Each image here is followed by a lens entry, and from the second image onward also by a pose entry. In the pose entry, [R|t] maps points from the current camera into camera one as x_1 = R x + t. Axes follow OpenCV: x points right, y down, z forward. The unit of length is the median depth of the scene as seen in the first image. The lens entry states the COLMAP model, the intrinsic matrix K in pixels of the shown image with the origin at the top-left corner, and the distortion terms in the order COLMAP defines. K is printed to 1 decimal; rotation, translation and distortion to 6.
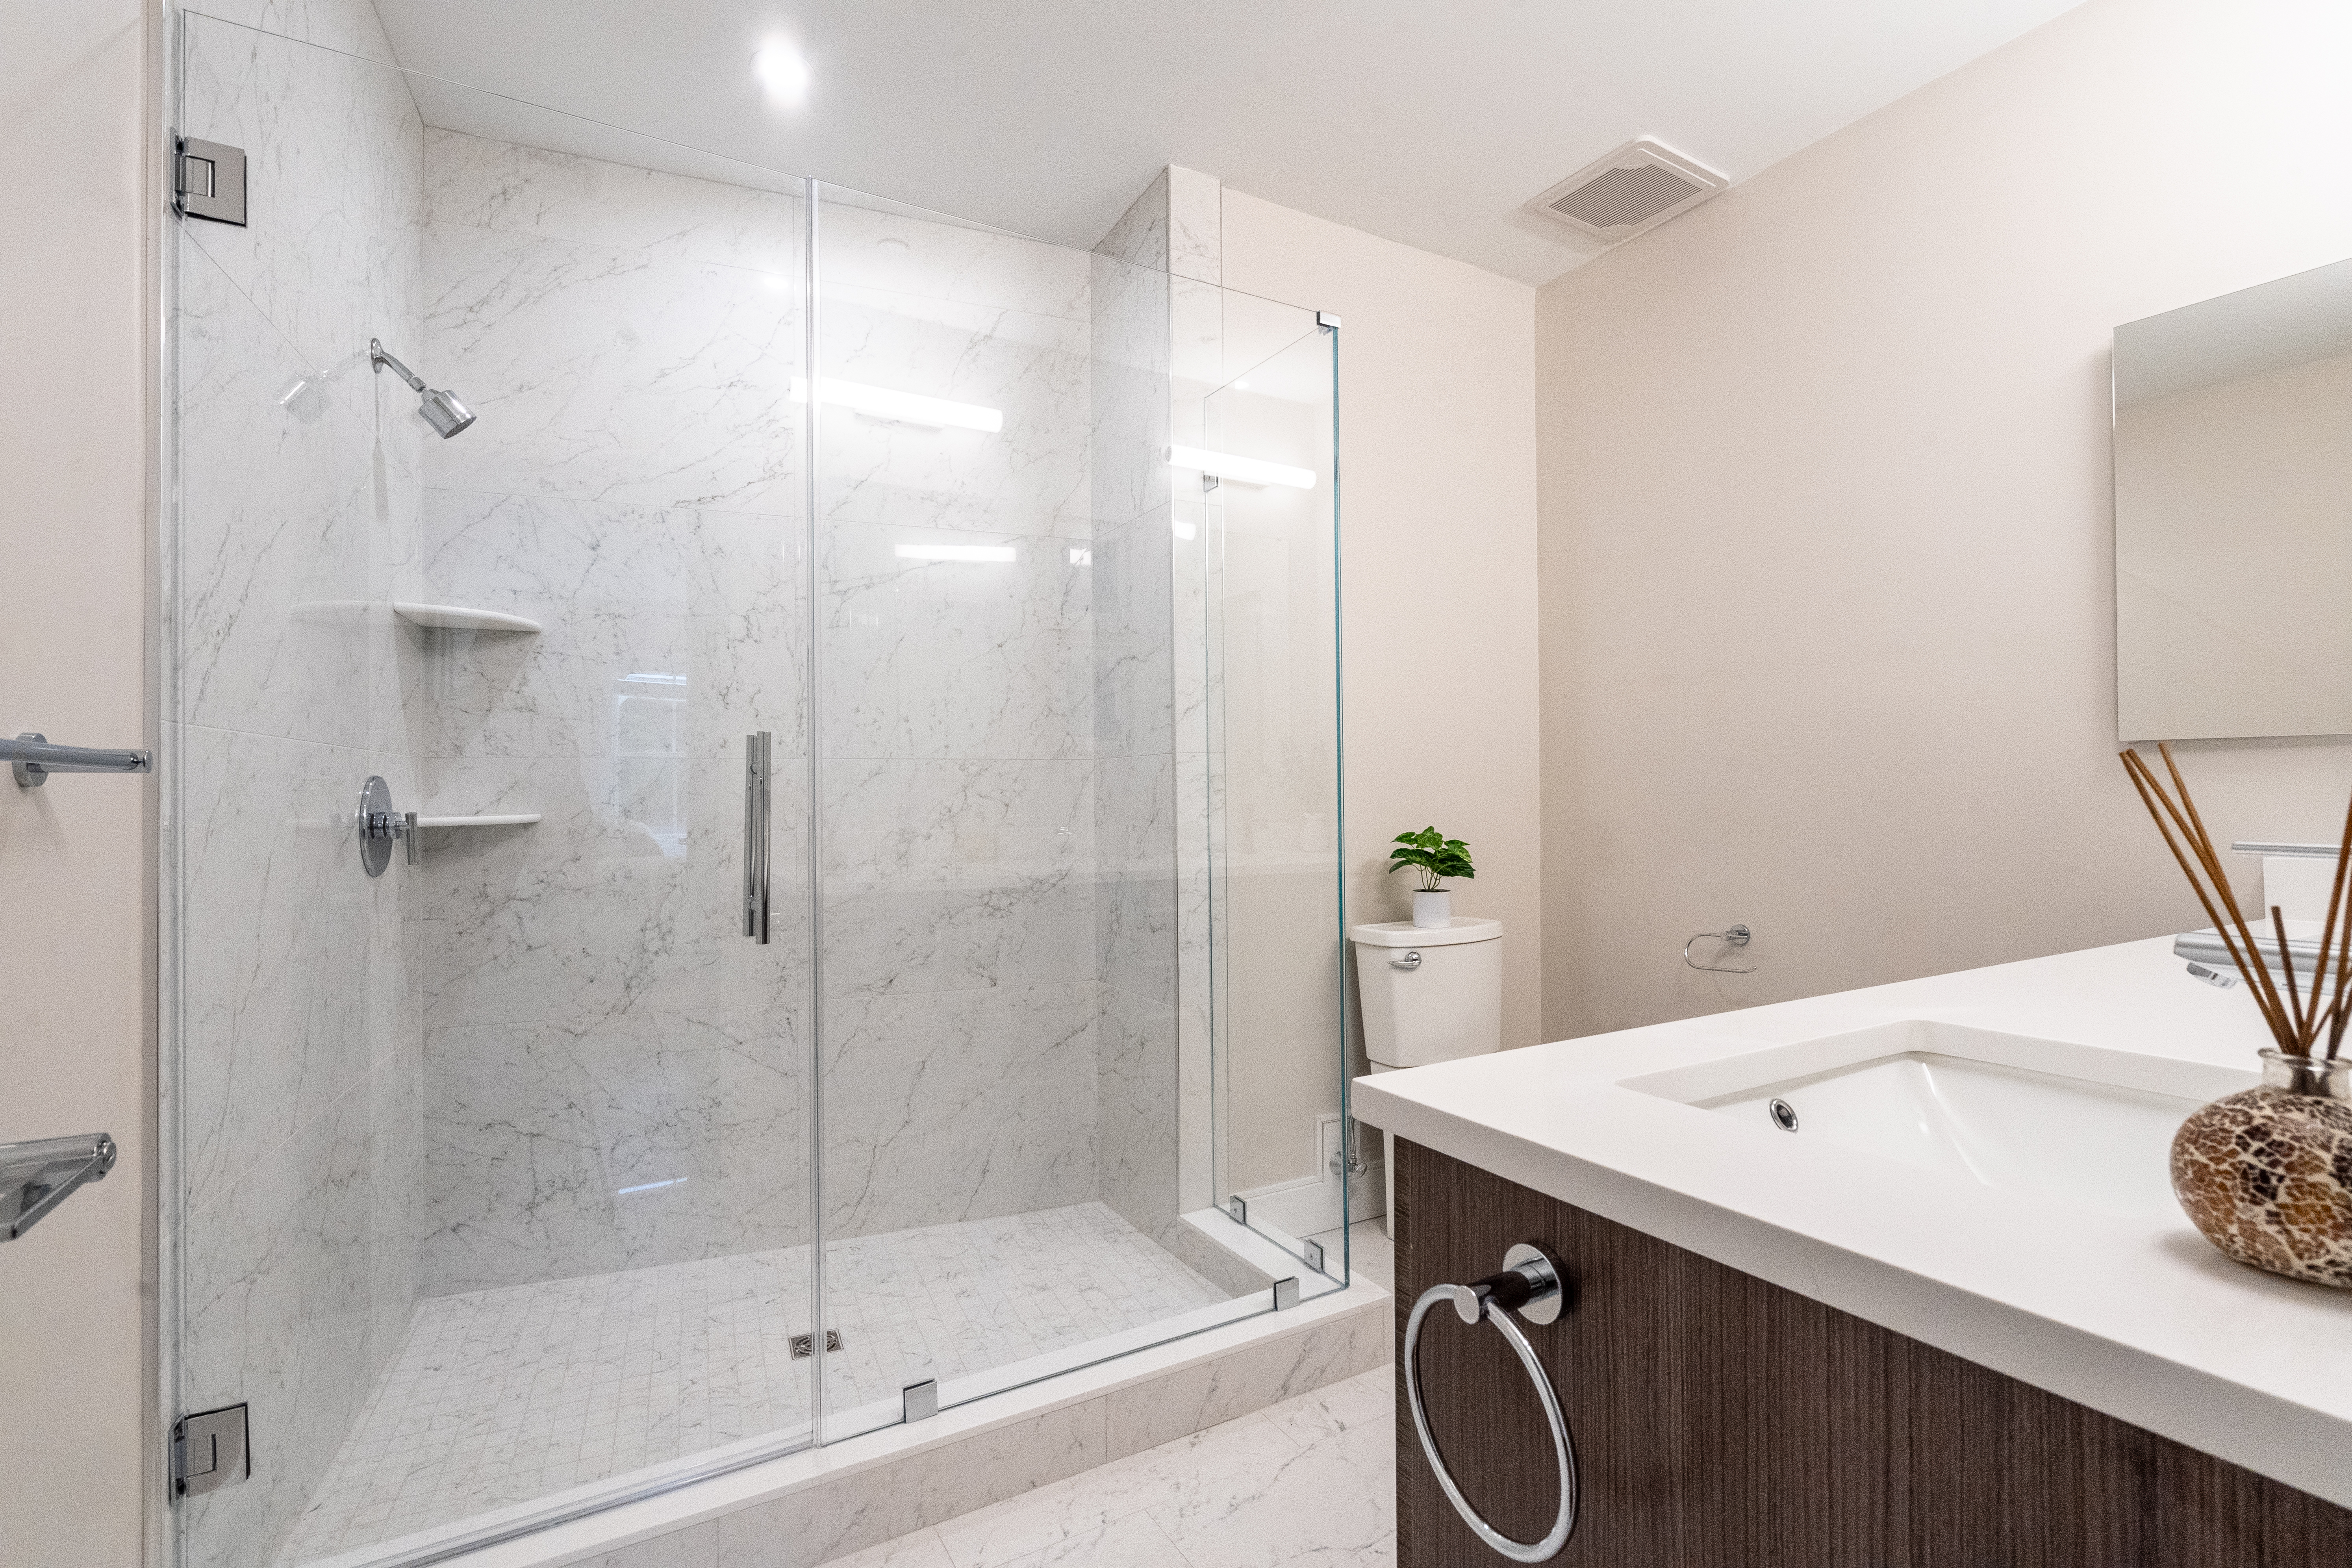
lens RADIAL K [[1071.2, 0, 1173.2], [0, 1071.2, 781.6], [0, 0, 1]] dist [-0.004073, 0.000936]
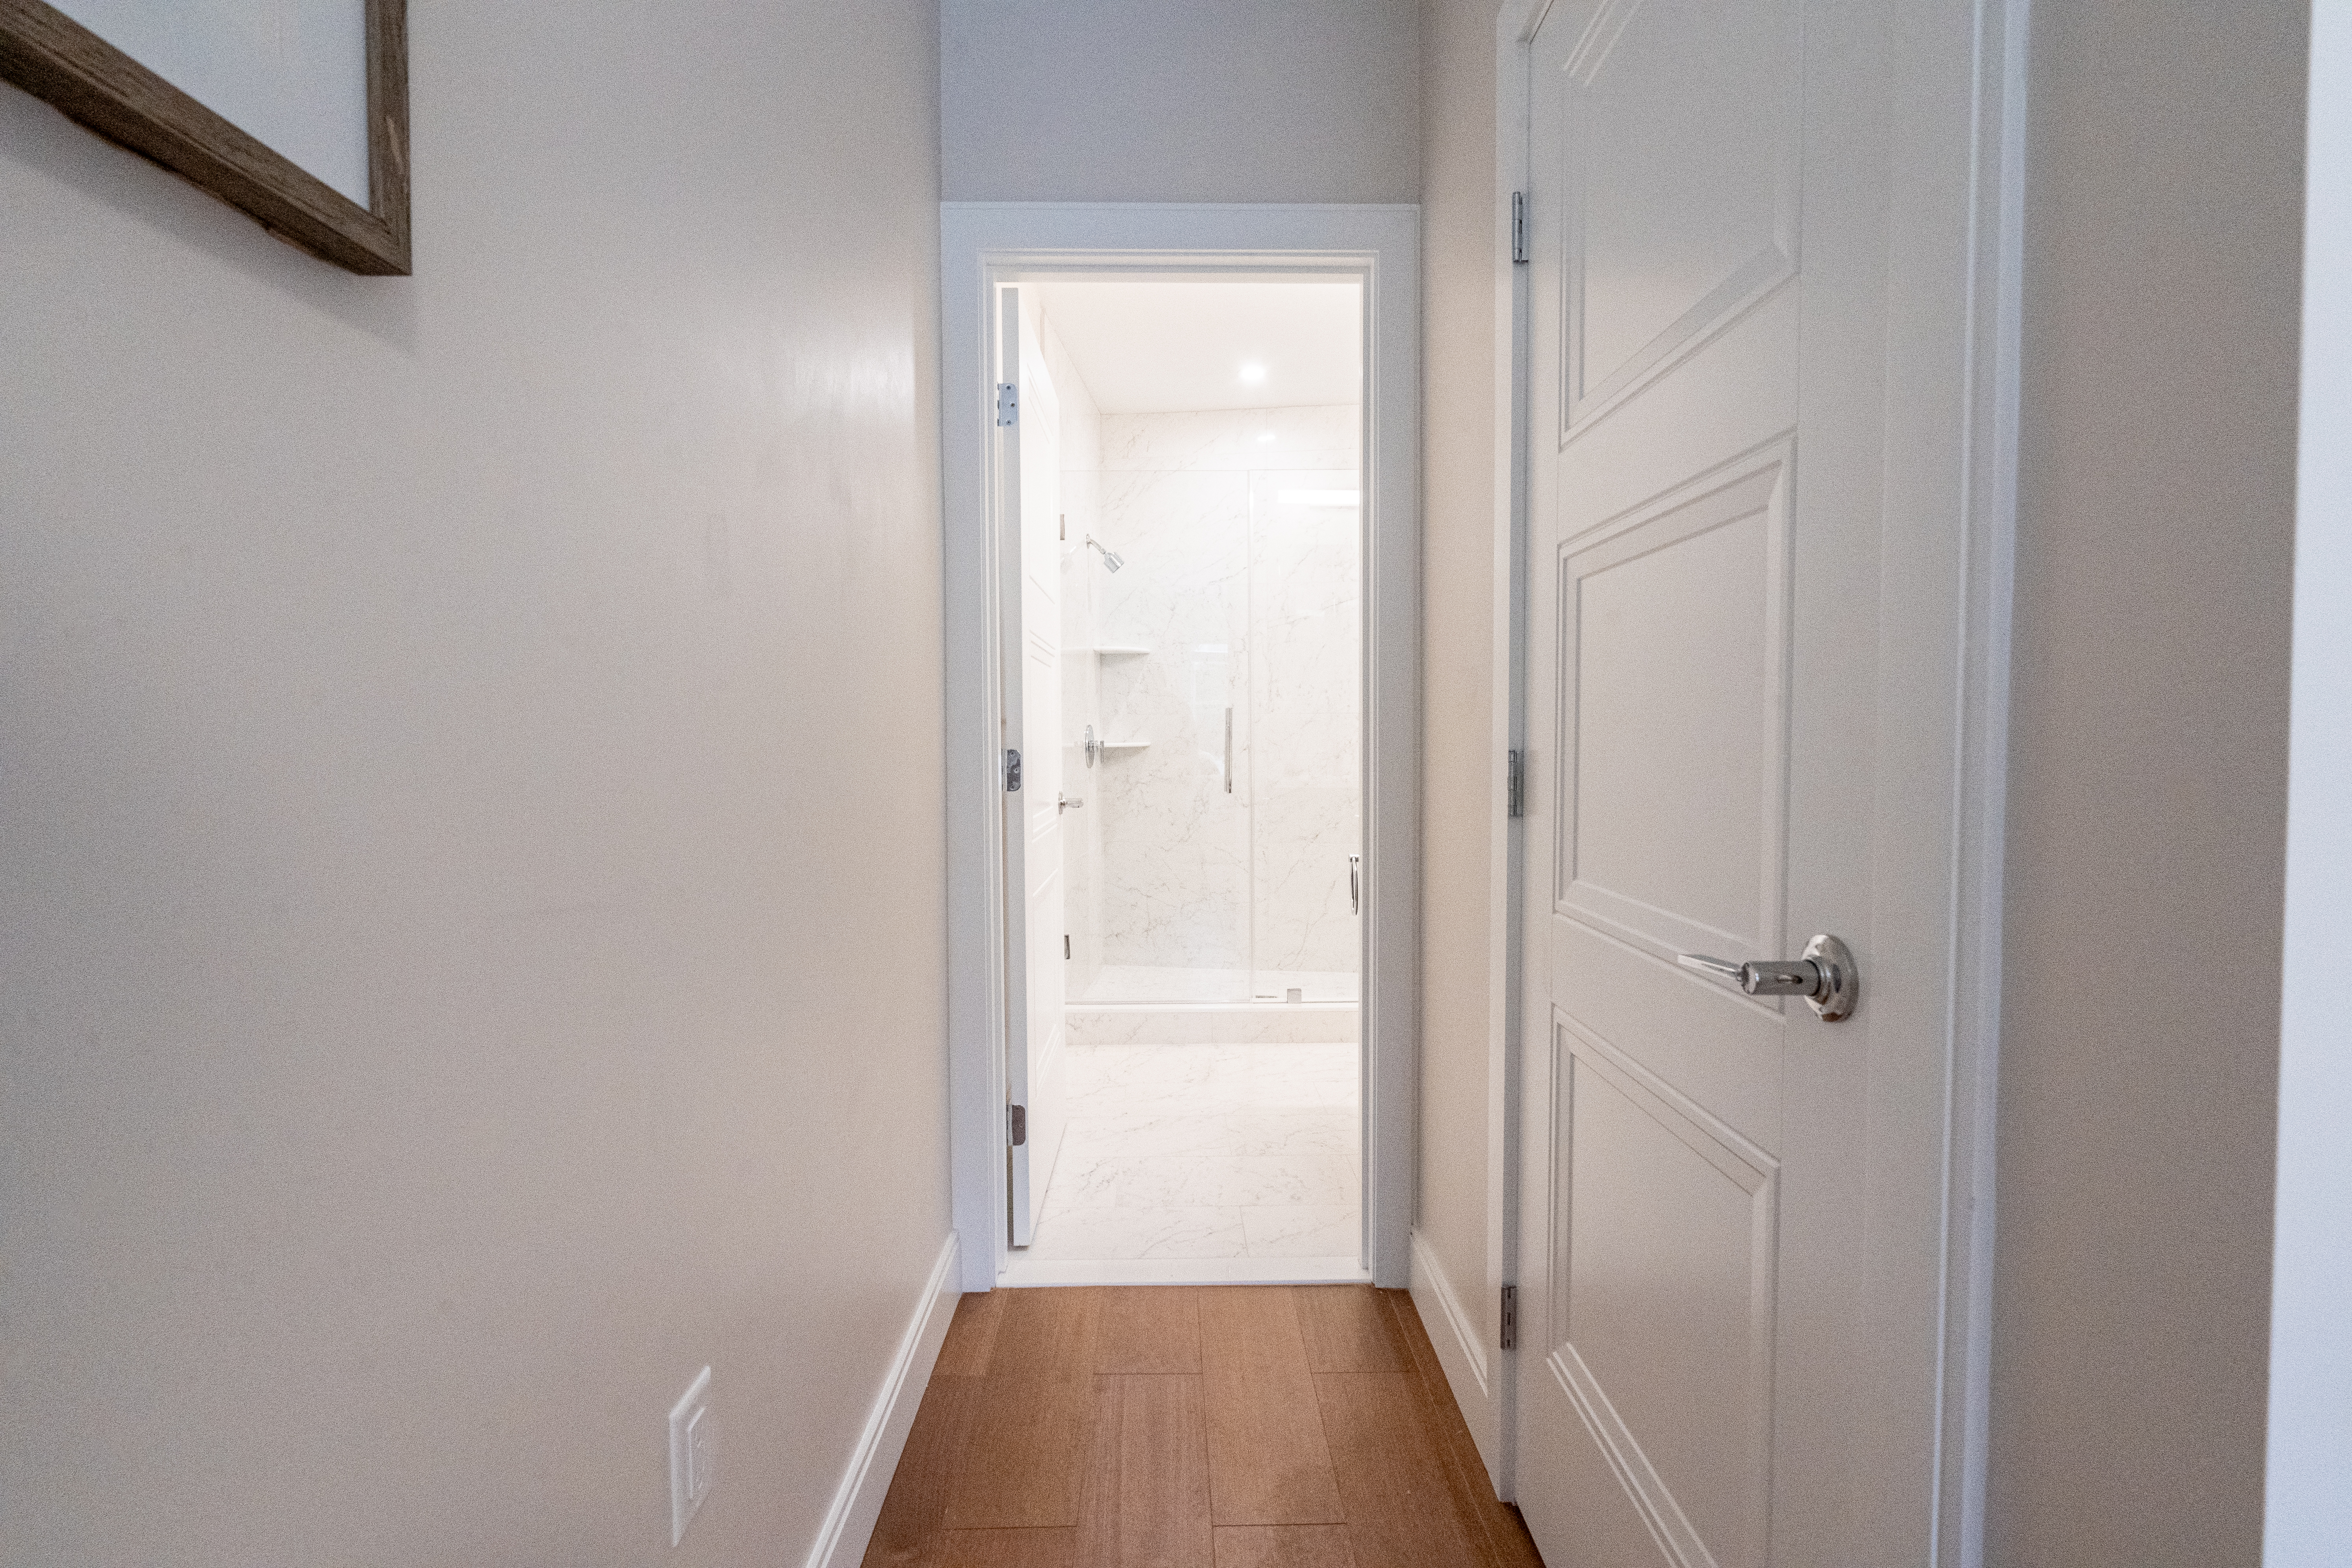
lens RADIAL K [[1071.2, 0, 1173.2], [0, 1071.2, 781.6], [0, 0, 1]] dist [-0.004073, 0.000936]
pose [[0.874029, 0.023962, -0.485282, 0.417066], [0.003069, 0.998491, 0.054831, -0.006306], [0.485864, -0.049413, 0.872637, -0.724495]]
